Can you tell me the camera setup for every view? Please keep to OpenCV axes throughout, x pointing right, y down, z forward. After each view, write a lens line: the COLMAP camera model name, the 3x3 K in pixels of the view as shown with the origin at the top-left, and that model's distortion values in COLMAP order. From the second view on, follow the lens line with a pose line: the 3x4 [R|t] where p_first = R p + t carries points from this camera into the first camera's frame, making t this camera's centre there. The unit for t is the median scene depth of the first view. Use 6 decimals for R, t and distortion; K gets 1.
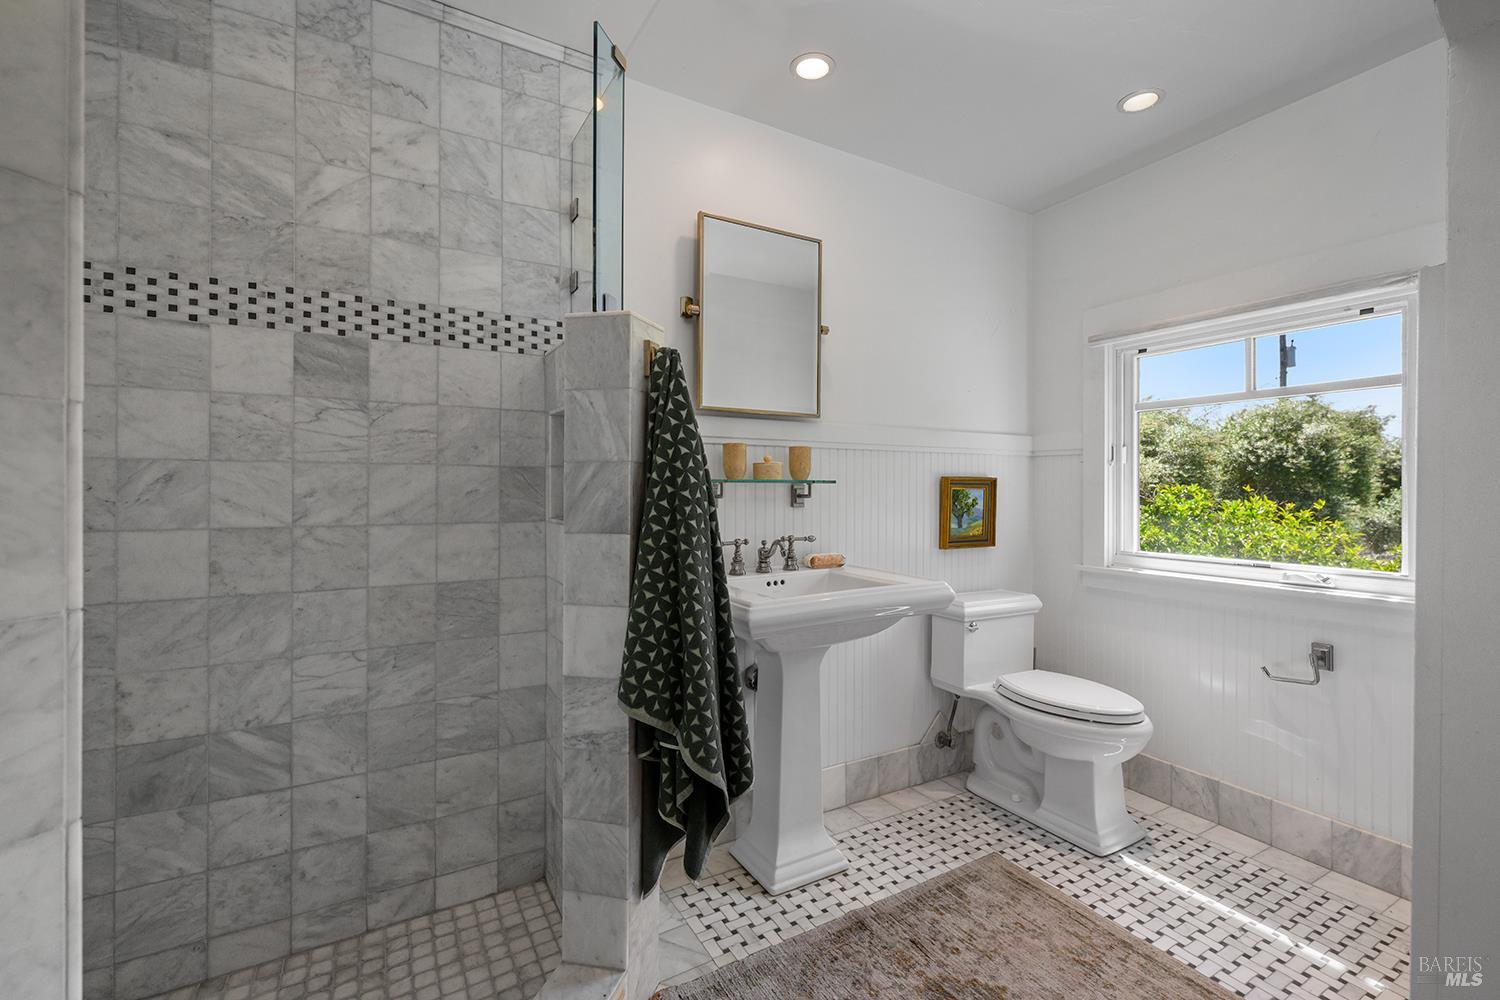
lens RADIAL K [[644.1, 0, 750.0], [0, 644.1, 500.0], [0, 0, 1]] dist [-0.000659, 0.000058]
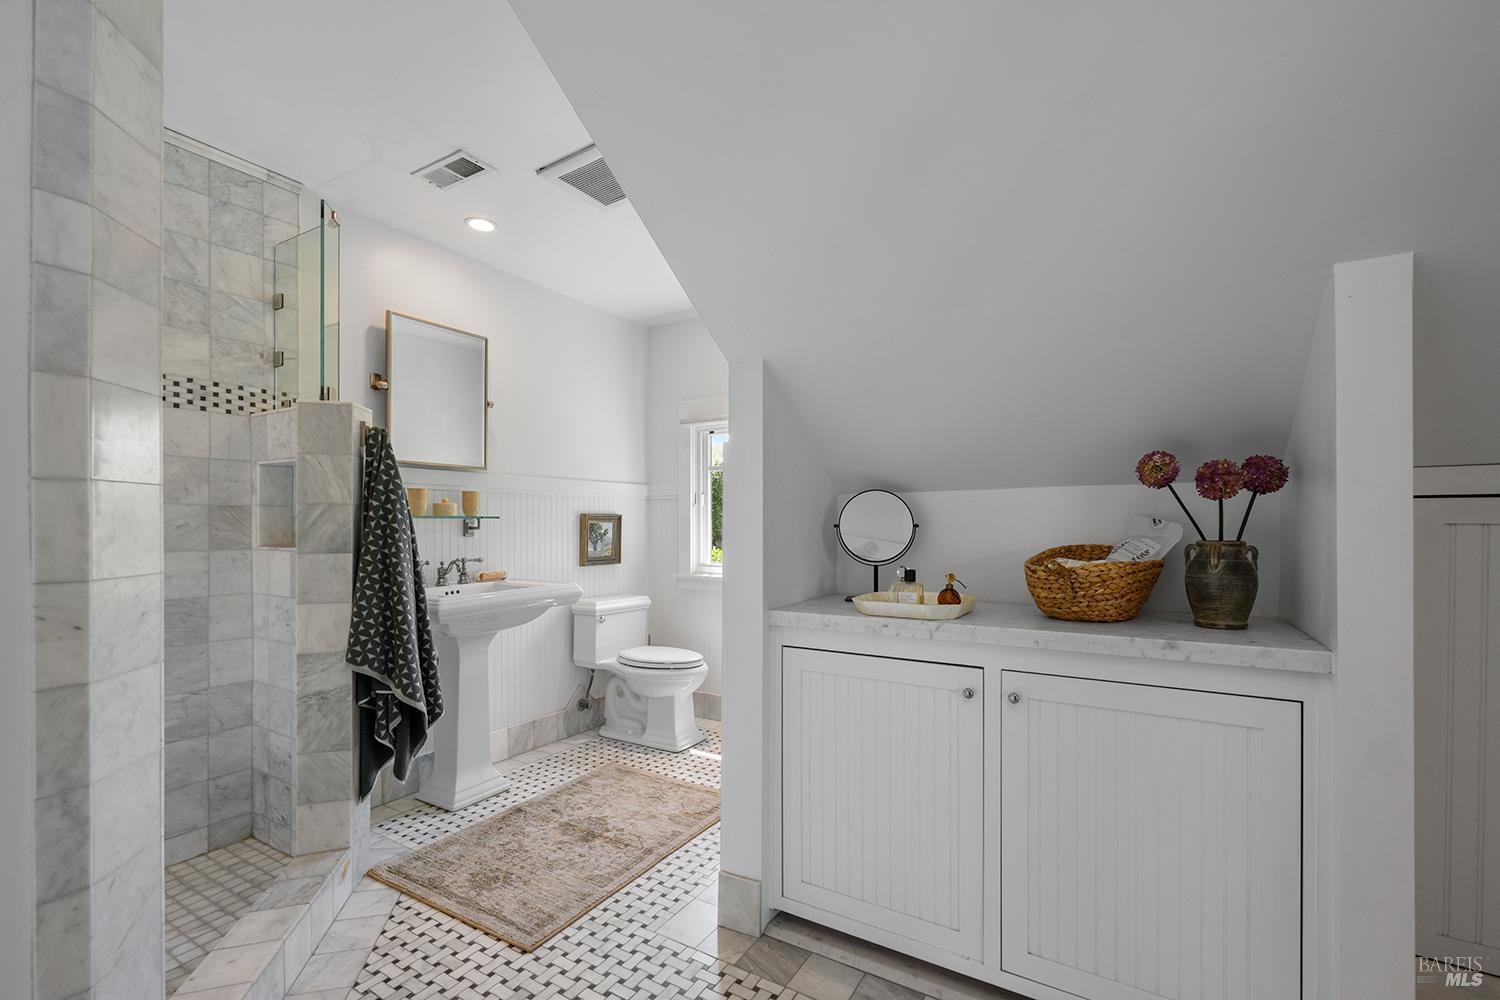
lens RADIAL K [[646.8, 0, 751.4], [0, 646.8, 518.4], [0, 0, 1]] dist [-0.001660, -0.000051]
pose [[0.875036, -0.000153, 0.484058, -0.079047], [0.012549, 0.999671, -0.022369, 0.014031], [-0.483895, 0.025648, 0.874750, -0.574249]]
